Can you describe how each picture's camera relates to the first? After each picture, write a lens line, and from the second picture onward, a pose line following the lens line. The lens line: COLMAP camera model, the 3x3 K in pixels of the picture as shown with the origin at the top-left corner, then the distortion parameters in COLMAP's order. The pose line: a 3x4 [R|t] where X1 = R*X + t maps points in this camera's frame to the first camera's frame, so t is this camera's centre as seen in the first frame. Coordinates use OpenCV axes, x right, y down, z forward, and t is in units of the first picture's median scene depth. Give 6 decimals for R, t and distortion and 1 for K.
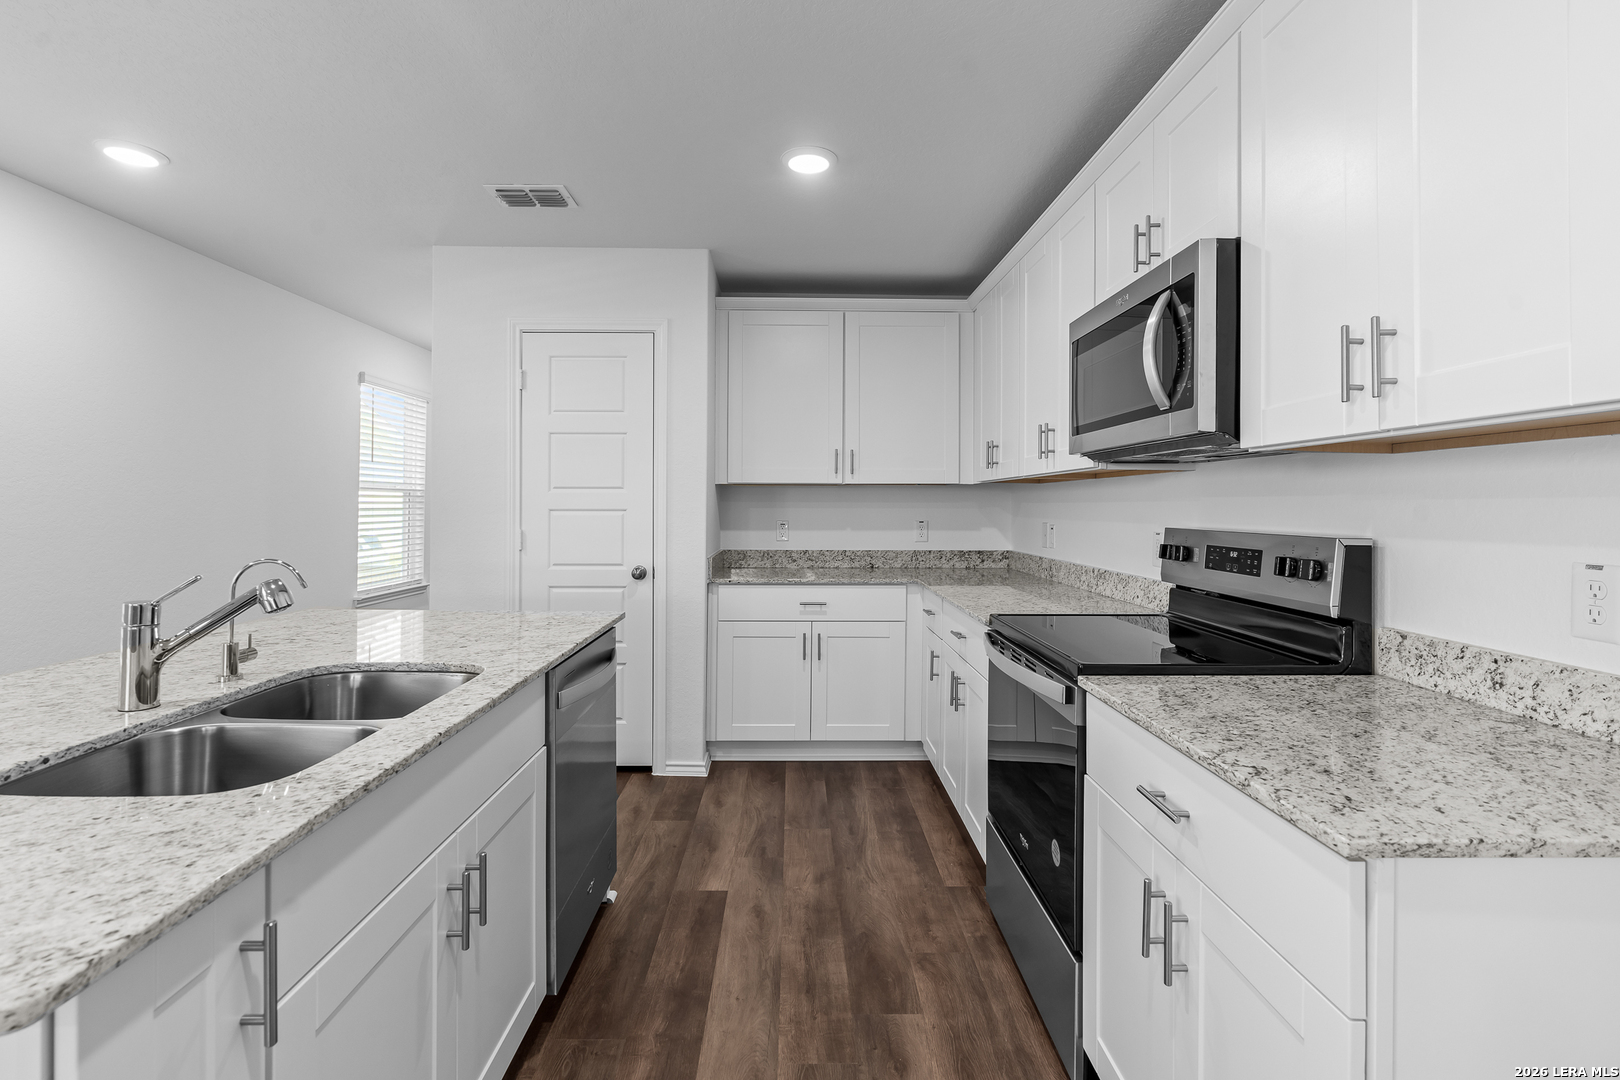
lens RADIAL K [[743.9, 0, 807.2], [0, 743.9, 498.3], [0, 0, 1]] dist [-0.013063, 0.003415]
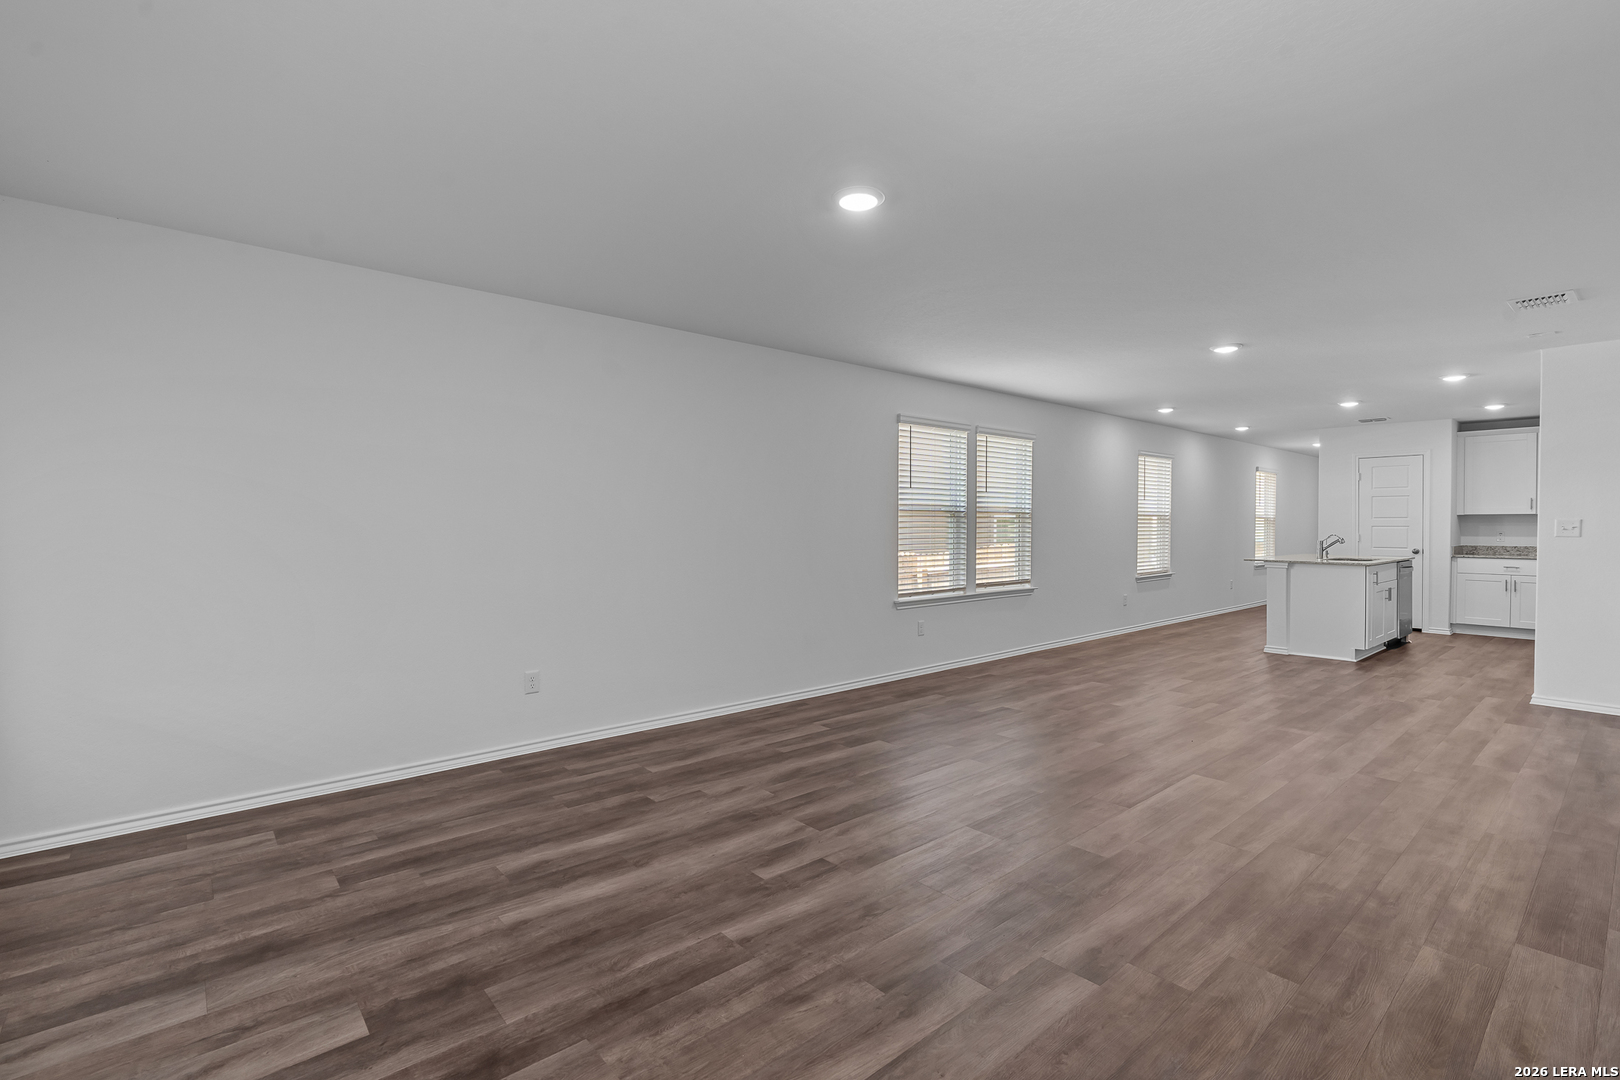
lens RADIAL K [[736.7, 0, 802.9], [0, 736.7, 535.0], [0, 0, 1]] dist [-0.009696, 0.001244]
pose [[0.637358, 0.007842, -0.770528, 0.539421], [0.008643, 0.999813, 0.017324, -0.023626], [0.770519, -0.017701, 0.637171, -3.255384]]
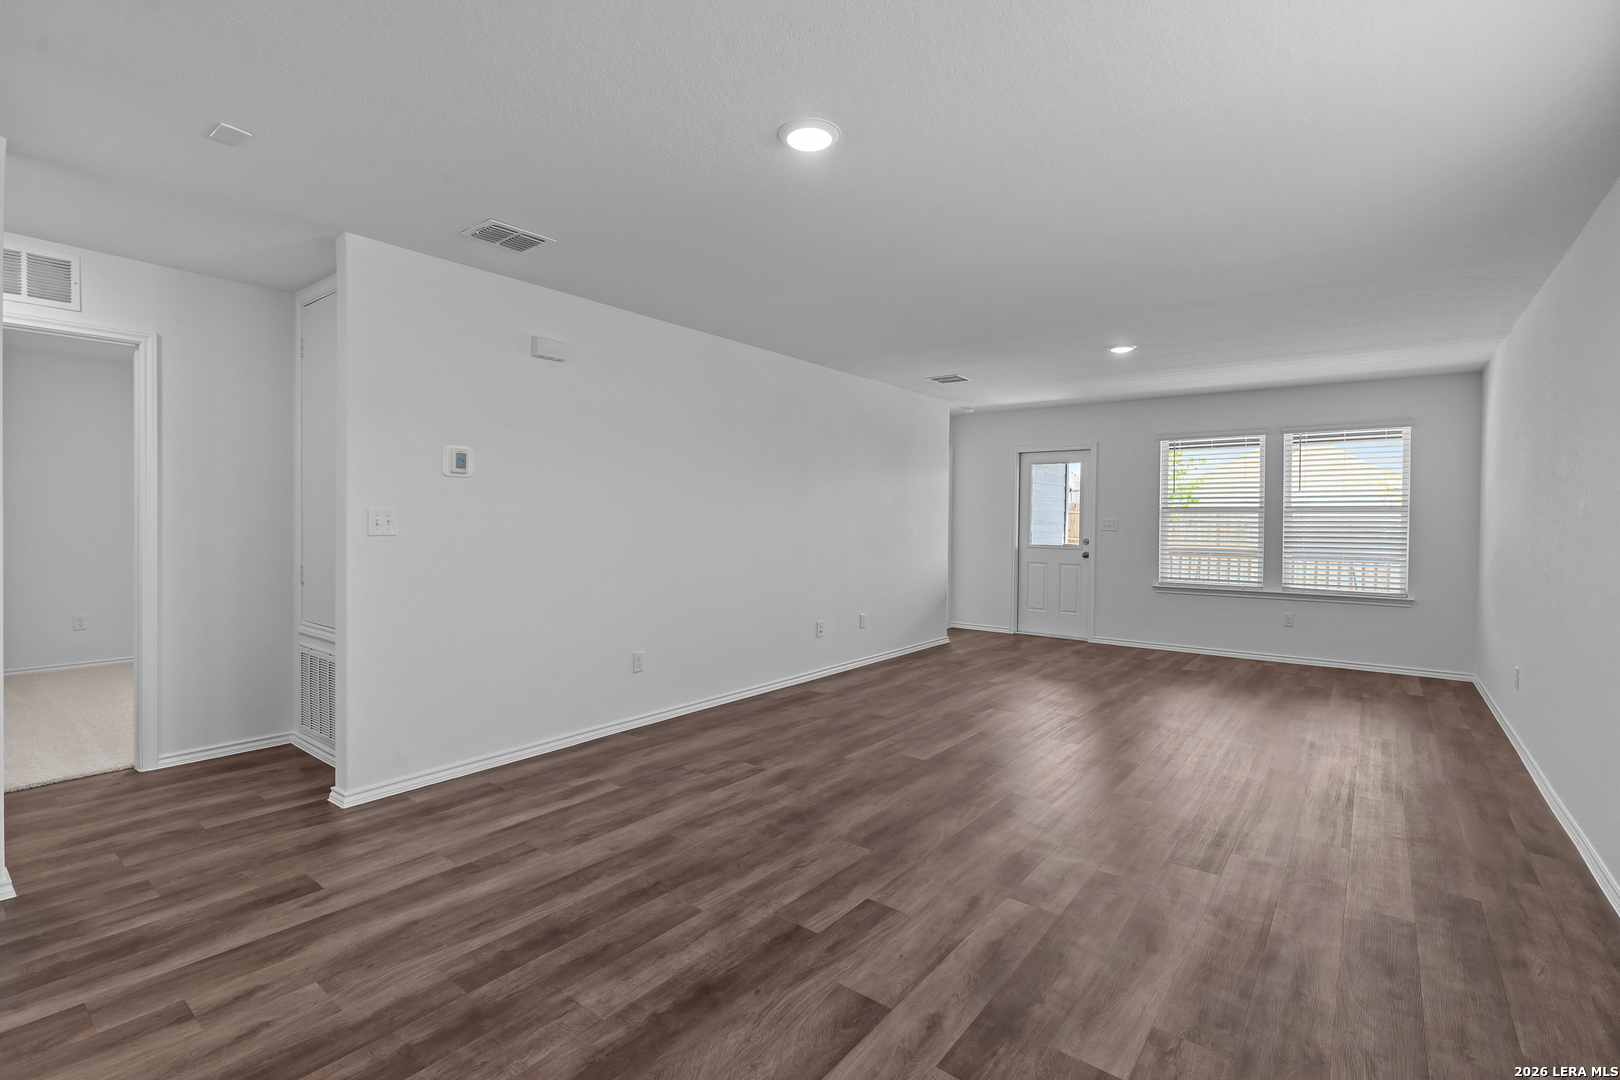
lens RADIAL K [[733.6, 0, 804.8], [0, 733.6, 528.4], [0, 0, 1]] dist [-0.013815, 0.000473]
pose [[-0.776594, -0.019914, 0.629687, -0.961386], [-0.017855, 0.999795, 0.009597, -0.004524], [-0.629748, -0.003790, -0.776790, -0.143094]]
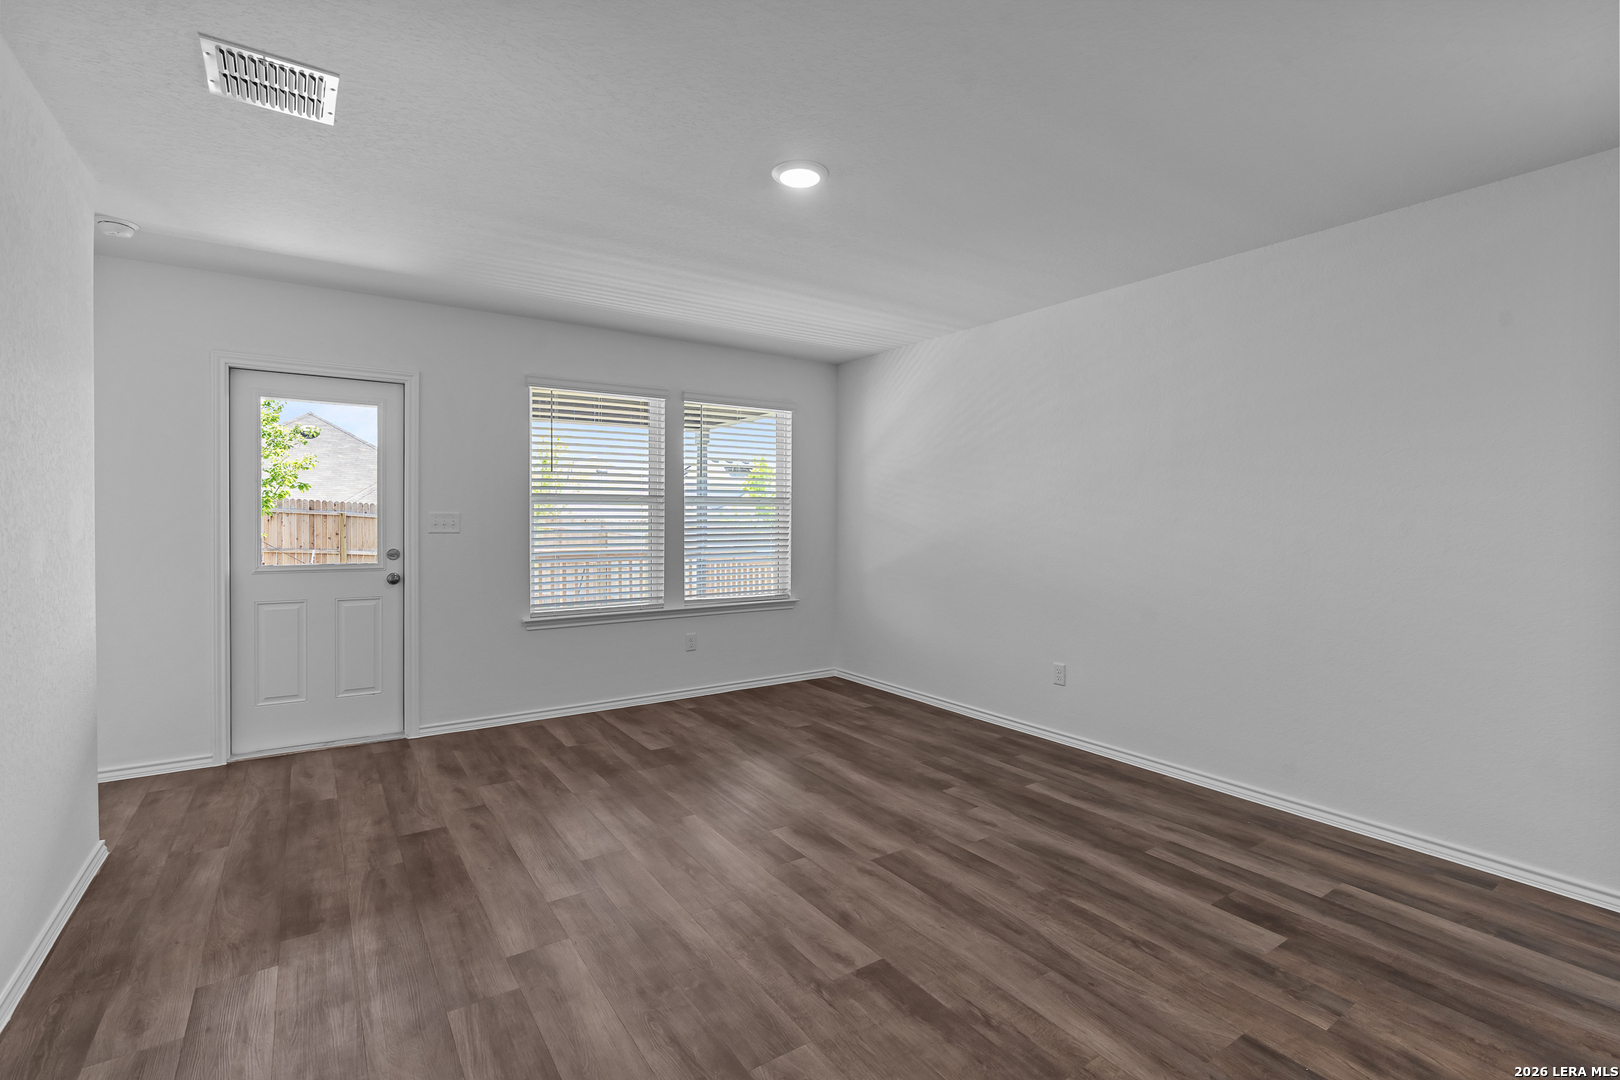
lens RADIAL K [[733.6, 0, 804.8], [0, 733.6, 528.4], [0, 0, 1]] dist [-0.013815, 0.000473]
pose [[-0.835537, -0.002213, -0.549430, 0.289520], [-0.005088, 0.999980, 0.003709, -0.009050], [0.549411, 0.005895, -0.835532, -1.503318]]
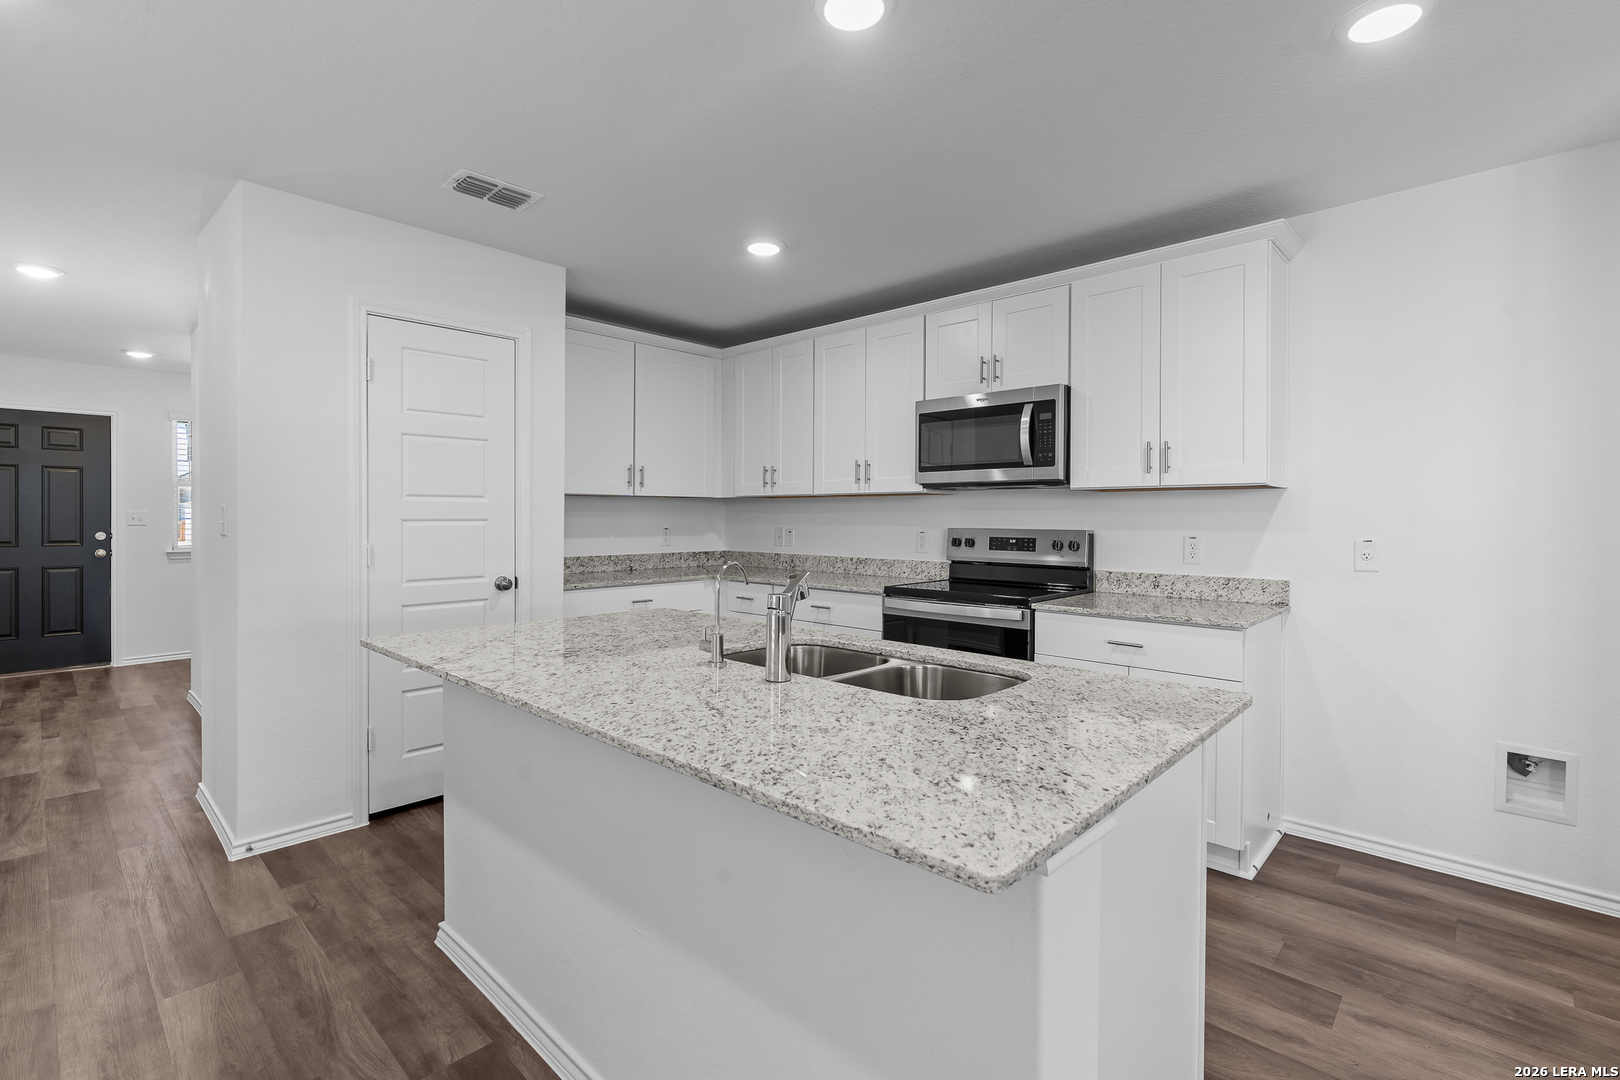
lens RADIAL K [[739.3, 0, 804.3], [0, 739.3, 514.8], [0, 0, 1]] dist [-0.015930, 0.005510]
pose [[0.701175, -0.000276, 0.712989, -0.958716], [-0.007554, 0.999941, 0.007815, -0.001664], [-0.712949, -0.010865, 0.701132, 0.051740]]
